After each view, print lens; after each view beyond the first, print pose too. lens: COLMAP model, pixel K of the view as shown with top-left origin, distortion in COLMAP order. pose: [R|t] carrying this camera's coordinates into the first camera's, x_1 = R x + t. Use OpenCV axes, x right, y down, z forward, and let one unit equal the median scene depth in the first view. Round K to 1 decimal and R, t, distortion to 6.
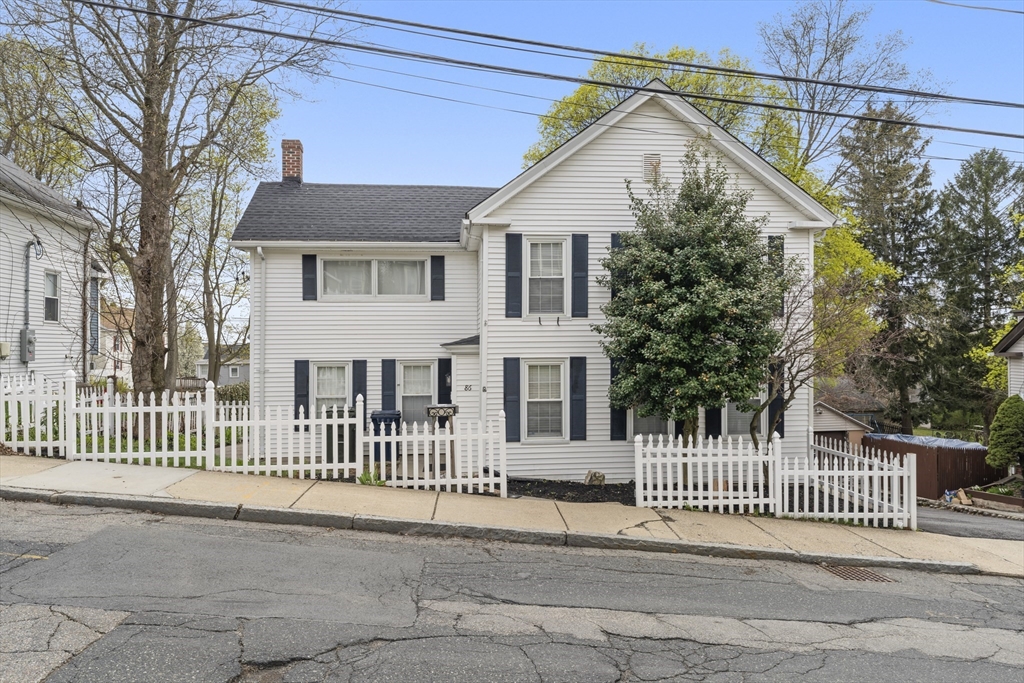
lens RADIAL K [[690.9, 0, 513.0], [0, 690.9, 342.0], [0, 0, 1]] dist [0.000736, -0.000037]
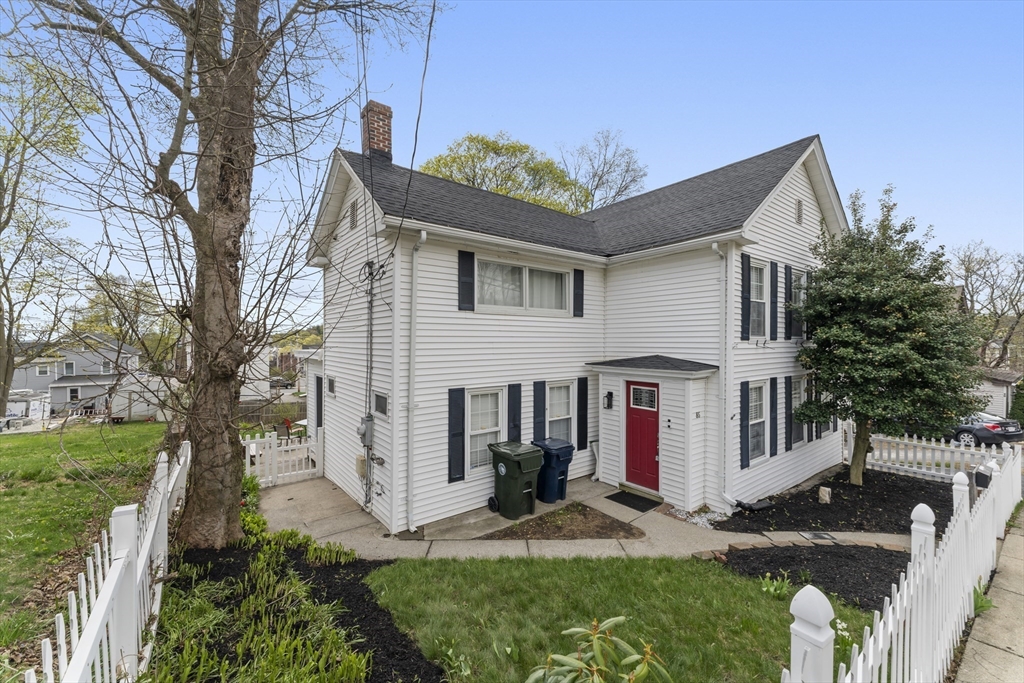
lens RADIAL K [[414.5, 0, 510.7], [0, 414.5, 343.0], [0, 0, 1]] dist [0.002379, 0.000234]
pose [[0.847116, 0.001846, 0.531405, -0.497300], [-0.008061, 0.999924, 0.009377, -0.028767], [-0.531347, -0.012227, 0.847066, 0.578948]]
